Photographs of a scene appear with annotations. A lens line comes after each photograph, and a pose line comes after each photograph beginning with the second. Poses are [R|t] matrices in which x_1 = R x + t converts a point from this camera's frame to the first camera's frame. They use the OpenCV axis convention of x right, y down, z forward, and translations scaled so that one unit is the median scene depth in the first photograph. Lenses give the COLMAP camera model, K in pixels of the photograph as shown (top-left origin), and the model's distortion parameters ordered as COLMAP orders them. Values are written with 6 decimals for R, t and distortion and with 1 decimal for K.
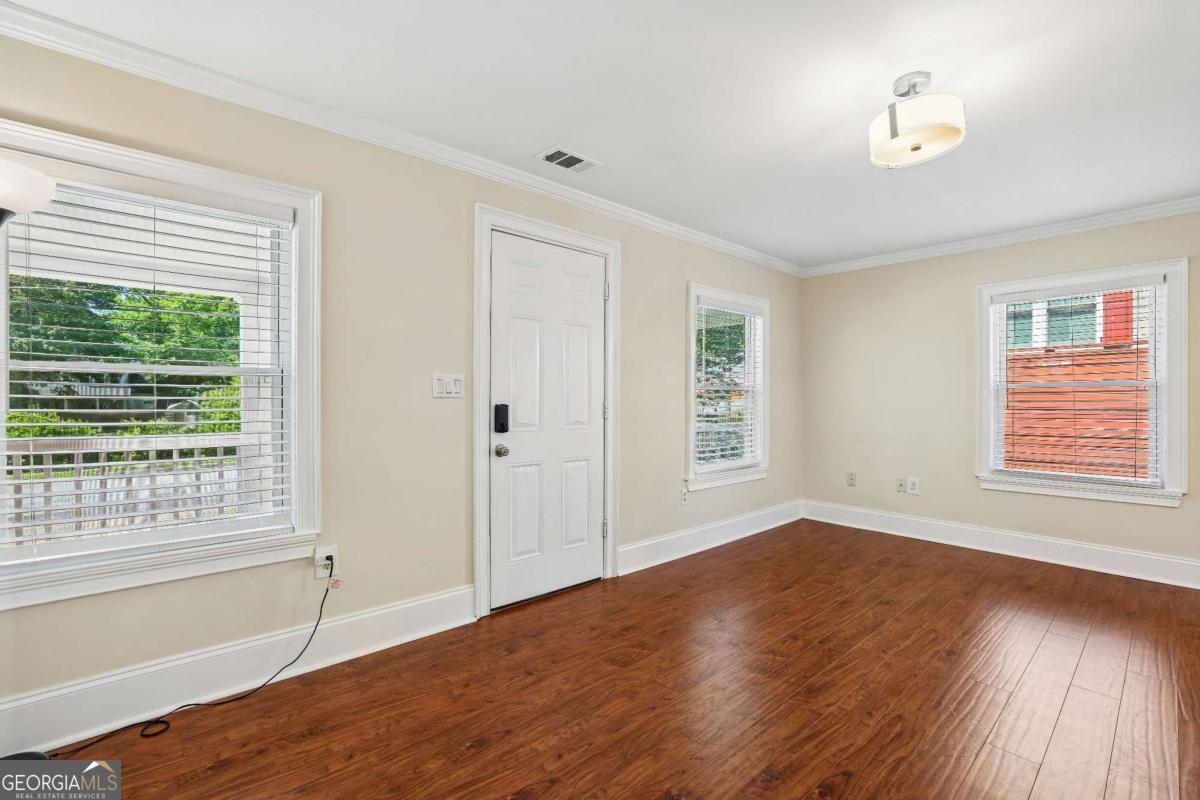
lens RADIAL K [[520.1, 0, 597.6], [0, 520.1, 398.6], [0, 0, 1]] dist [-0.020089, 0.003211]
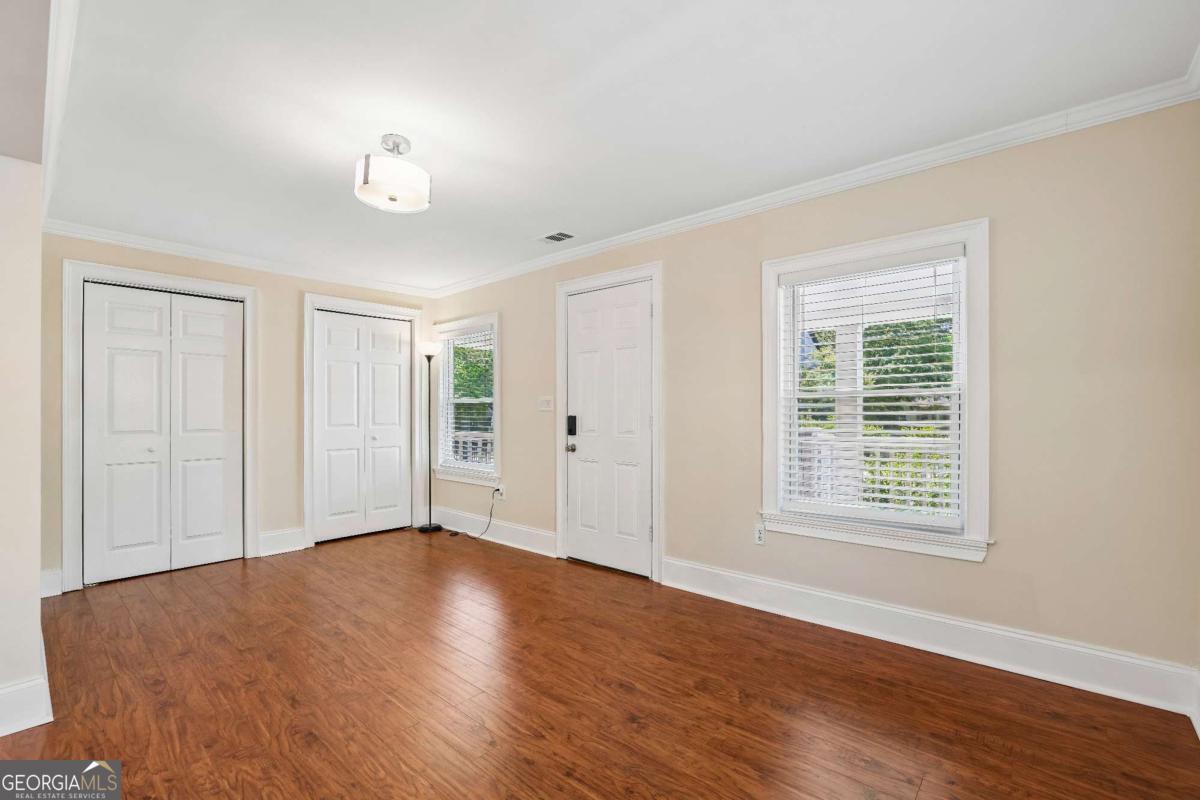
lens RADIAL K [[520.1, 0, 606.5], [0, 520.1, 405.5], [0, 0, 1]] dist [-0.020089, 0.003211]
pose [[0.135972, -0.014052, -0.990613, 1.158829], [0.007871, 0.999883, -0.013103, 0.002758], [0.990681, -0.006016, 0.136066, 0.838247]]
